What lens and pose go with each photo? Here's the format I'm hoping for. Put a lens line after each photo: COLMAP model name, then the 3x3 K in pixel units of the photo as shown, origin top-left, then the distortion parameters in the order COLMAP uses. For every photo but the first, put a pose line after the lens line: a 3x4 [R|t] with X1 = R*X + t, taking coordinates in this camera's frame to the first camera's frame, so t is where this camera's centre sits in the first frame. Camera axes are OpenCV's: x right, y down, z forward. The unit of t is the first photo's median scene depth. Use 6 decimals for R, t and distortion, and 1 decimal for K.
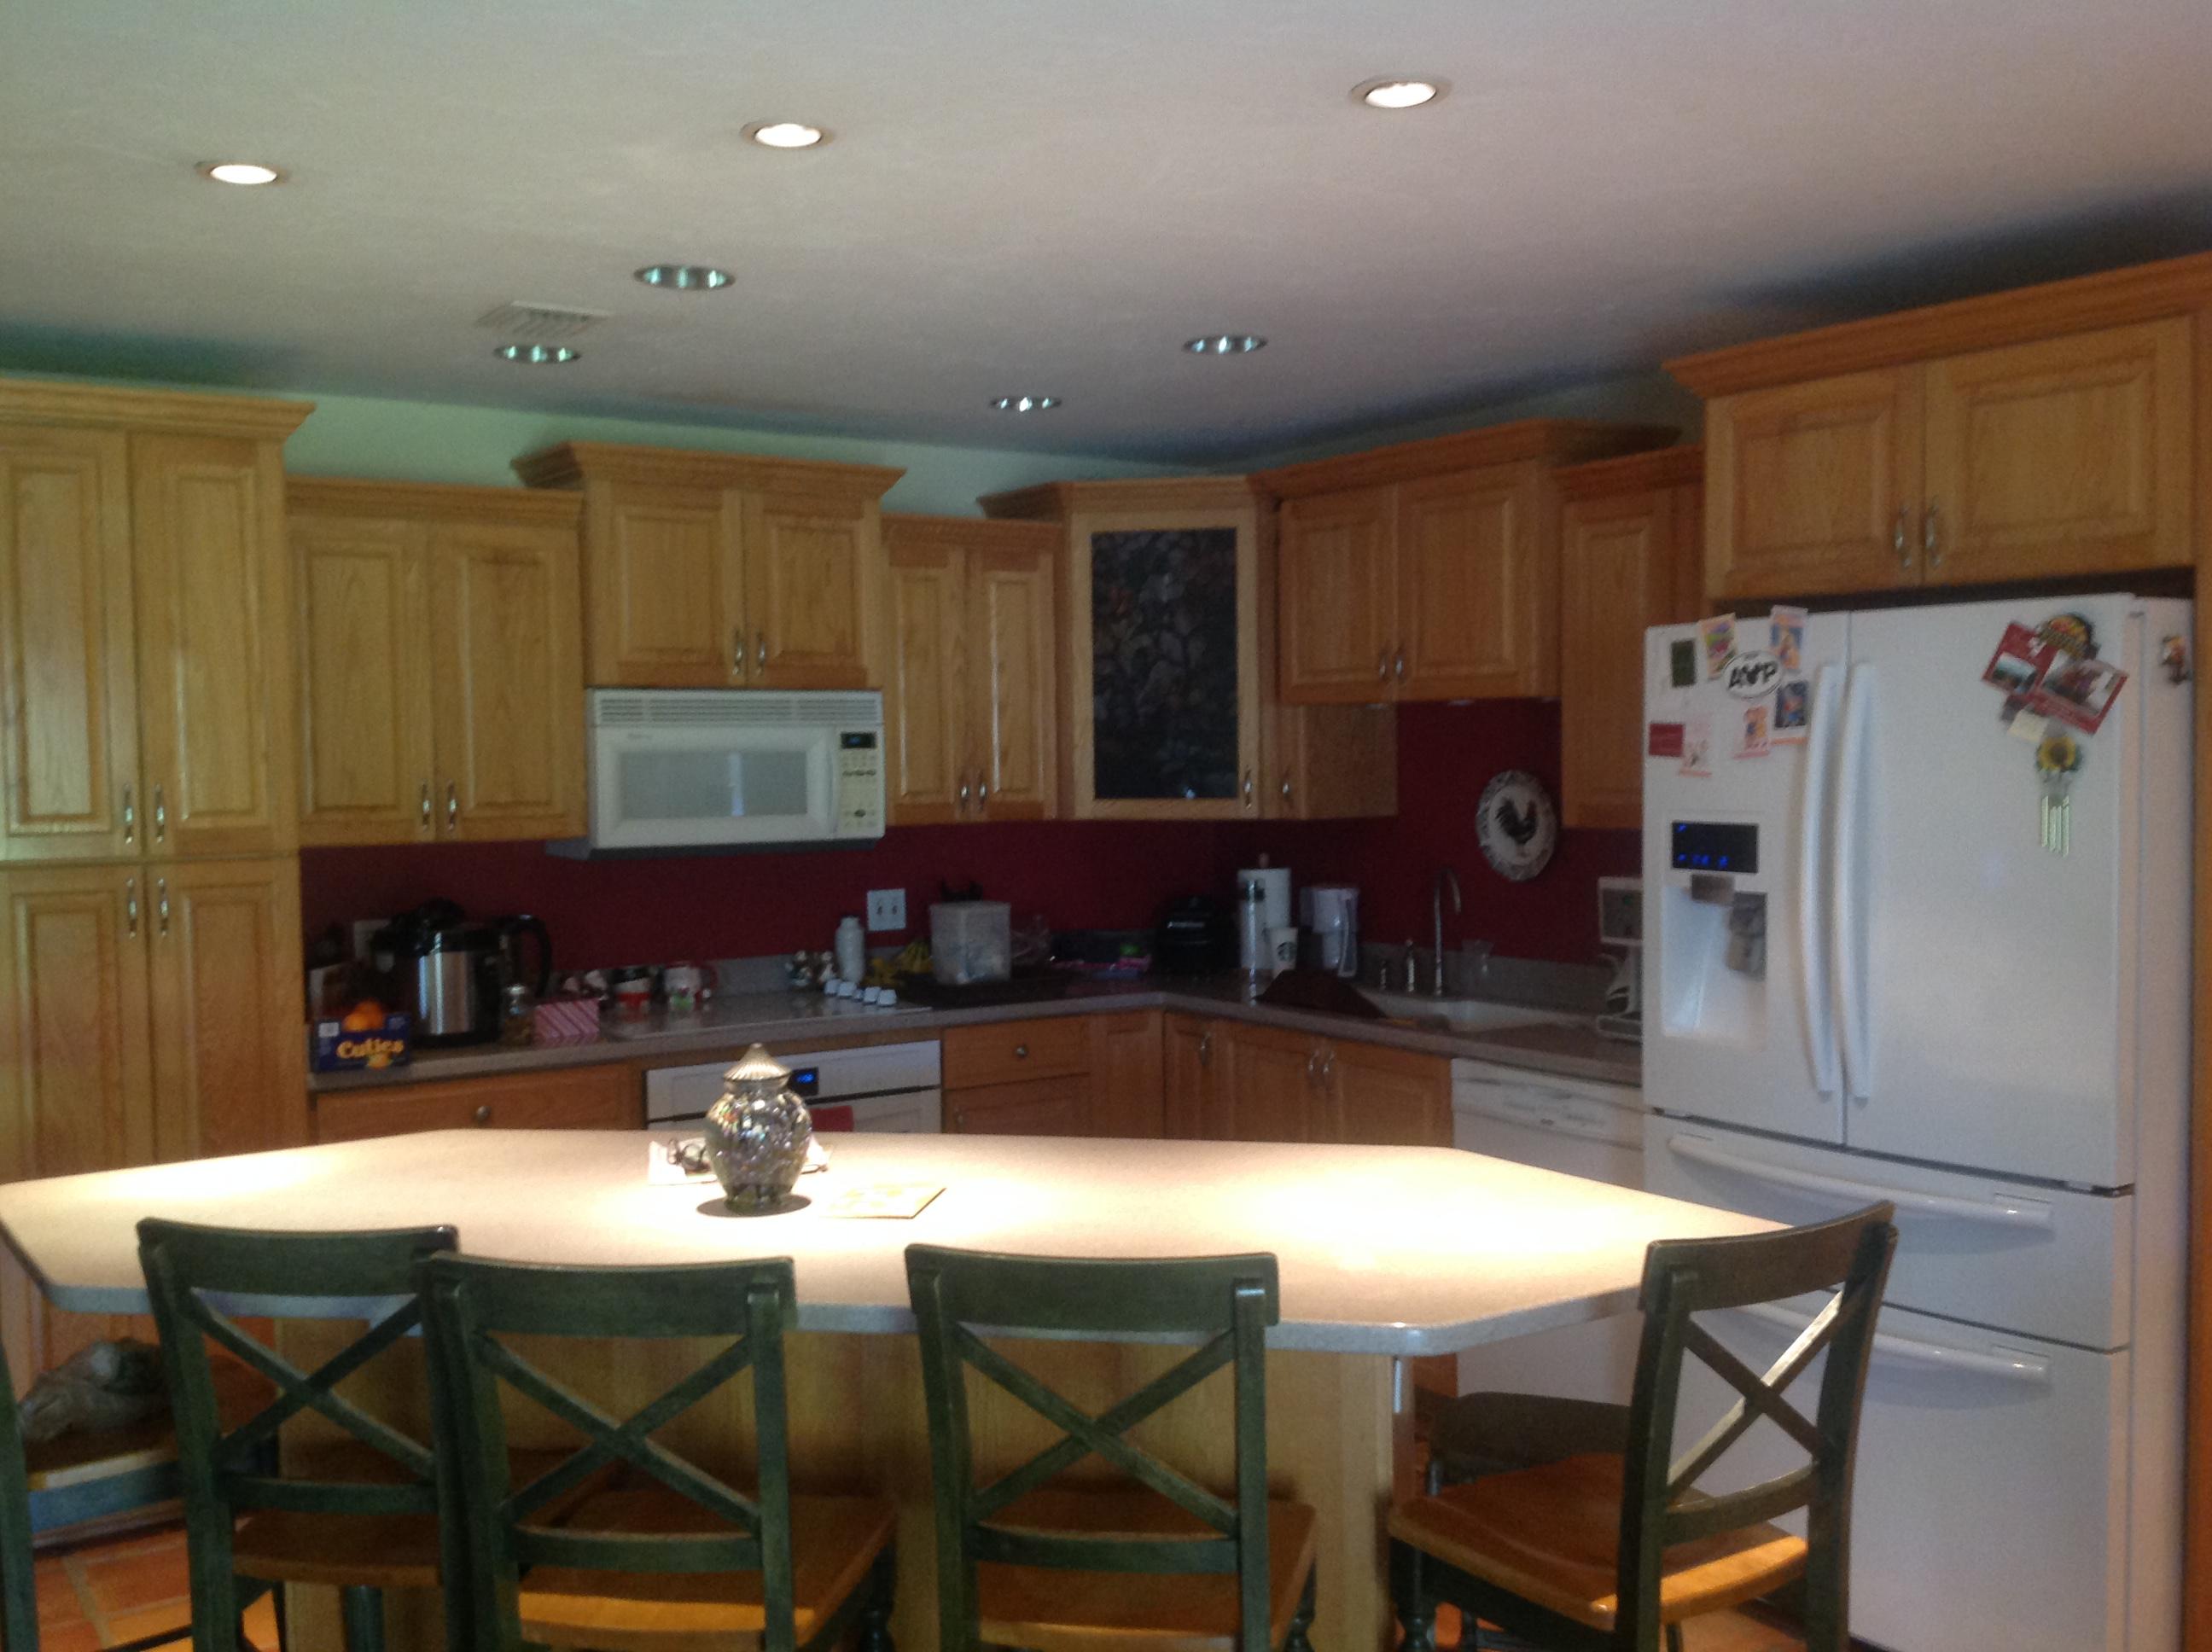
lens RADIAL K [[2071.6, 0, 1089.1], [0, 2071.6, 858.2], [0, 0, 1]] dist [0.178824, -0.410972]
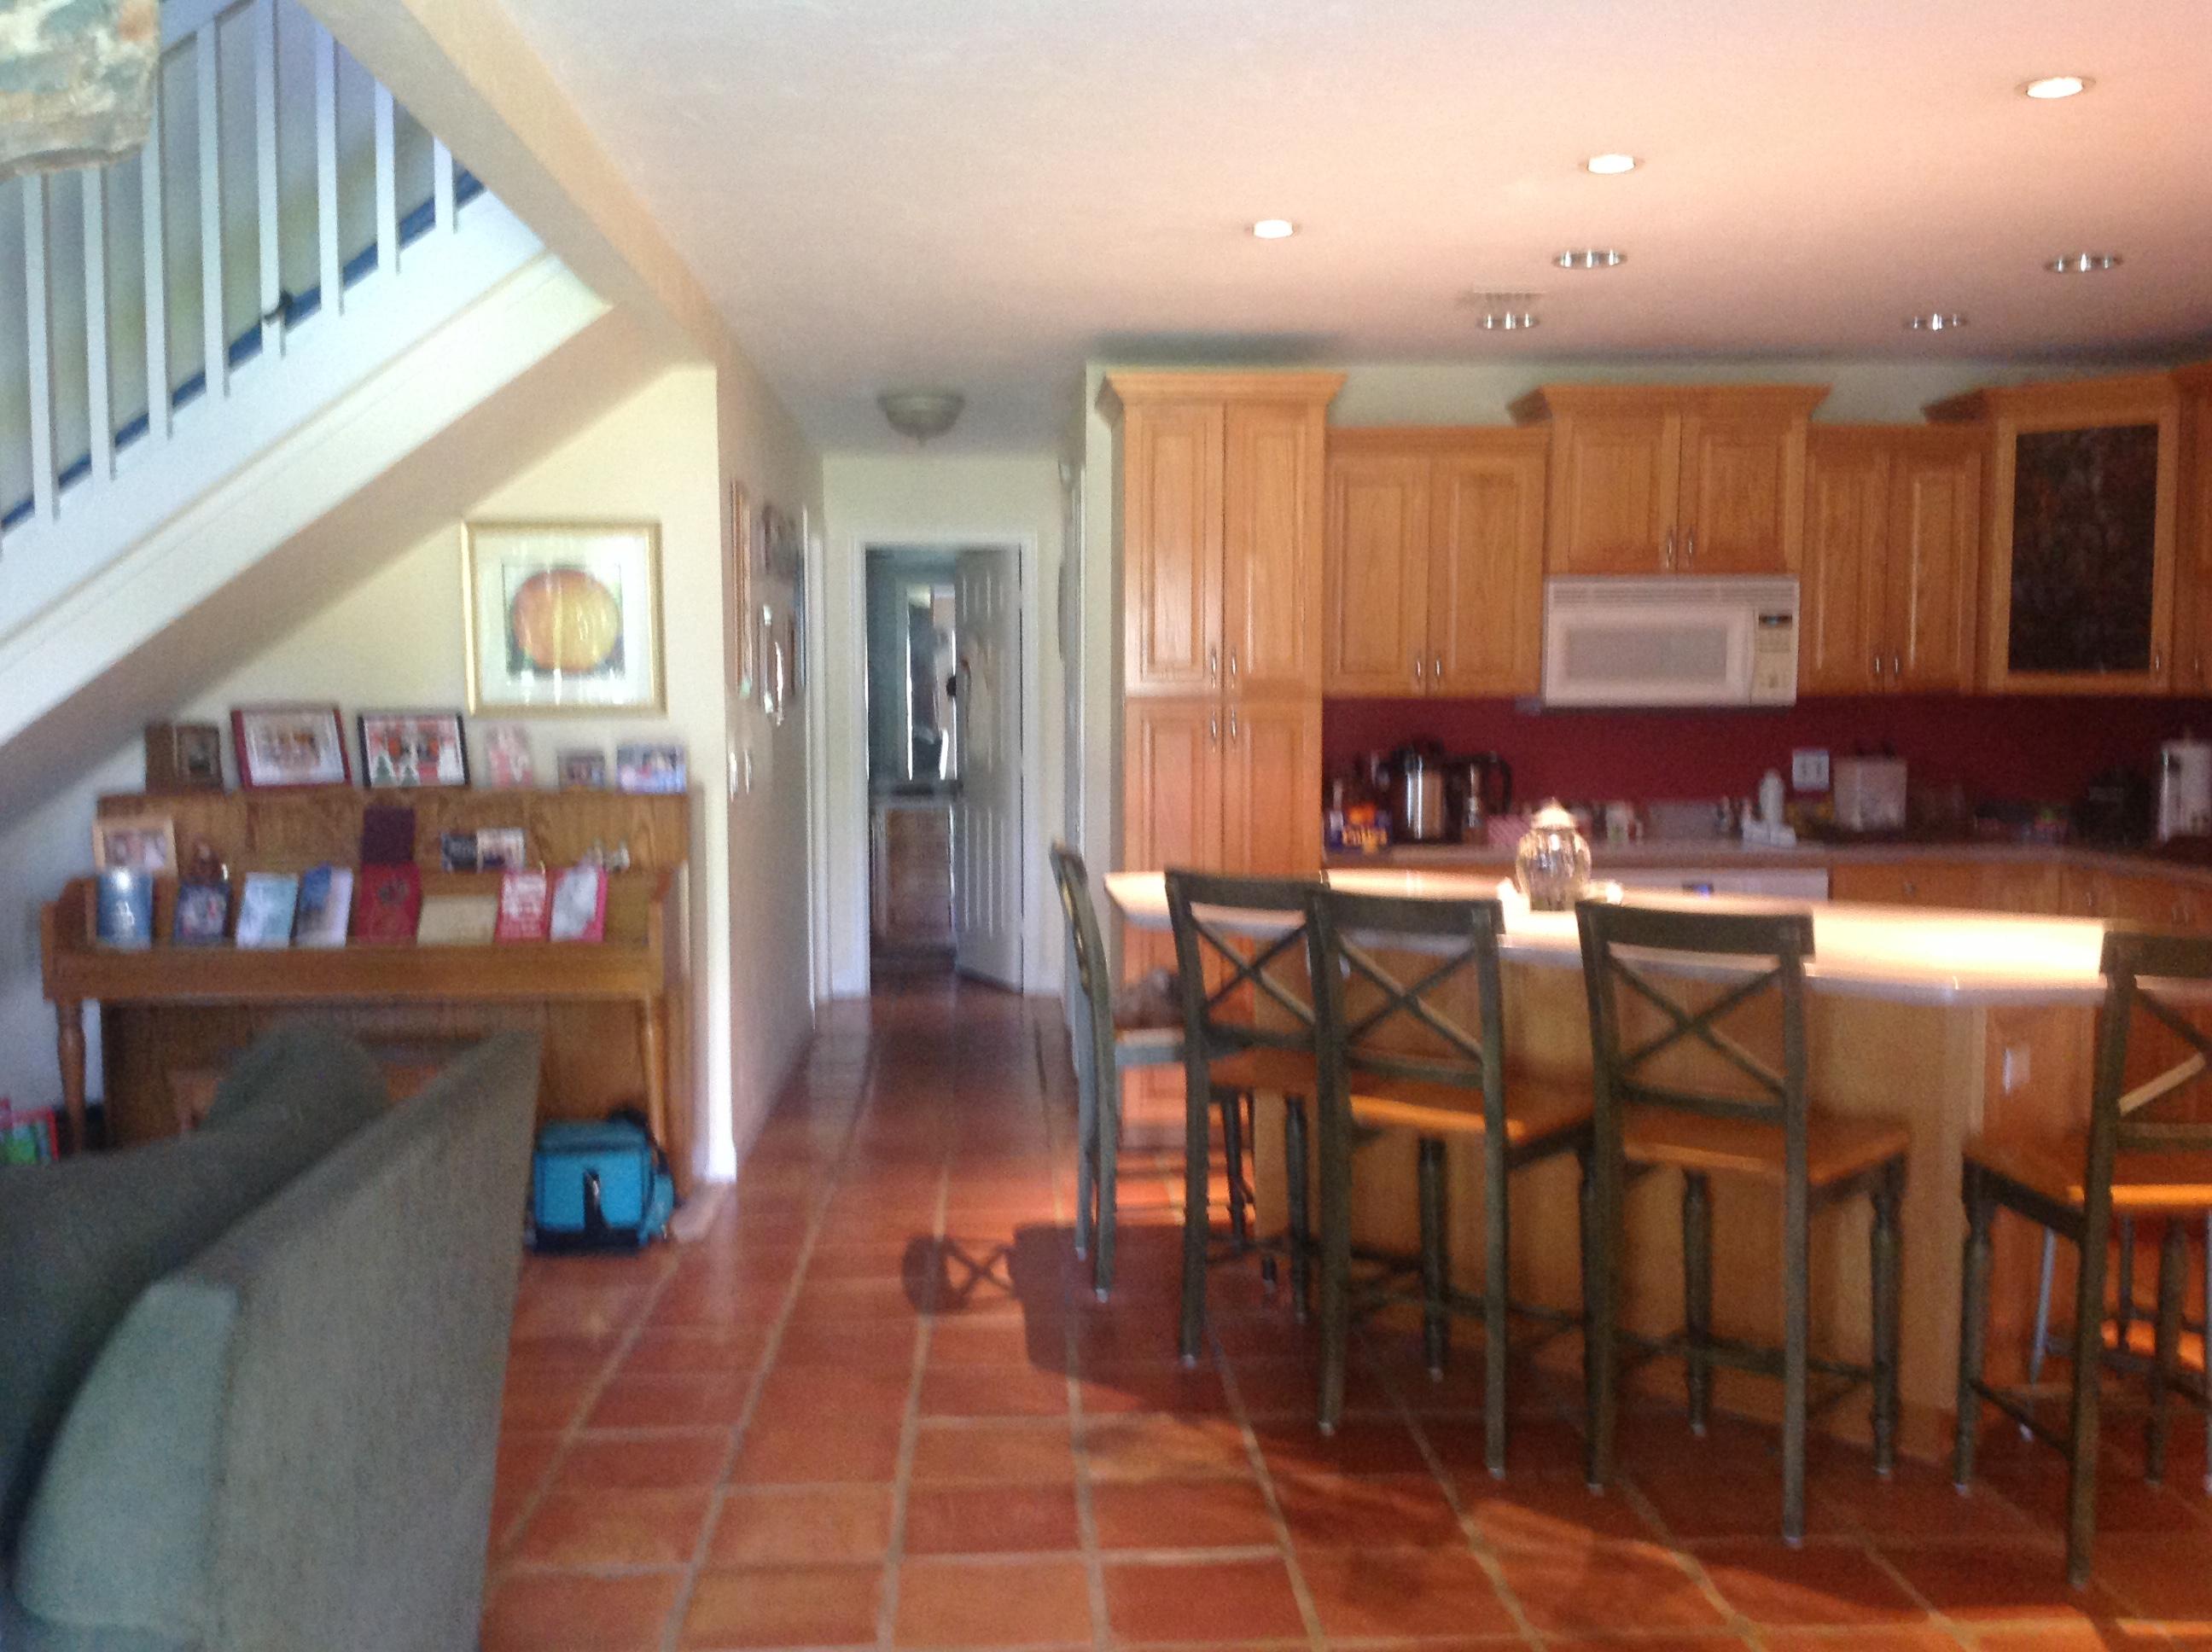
lens RADIAL K [[2071.6, 0, 1089.1], [0, 2071.6, 858.2], [0, 0, 1]] dist [0.178824, -0.410972]
pose [[0.856370, 0.052582, -0.513678, 0.195883], [-0.038480, 0.998534, 0.038063, 0.054004], [0.514927, -0.012830, 0.857138, -0.259352]]
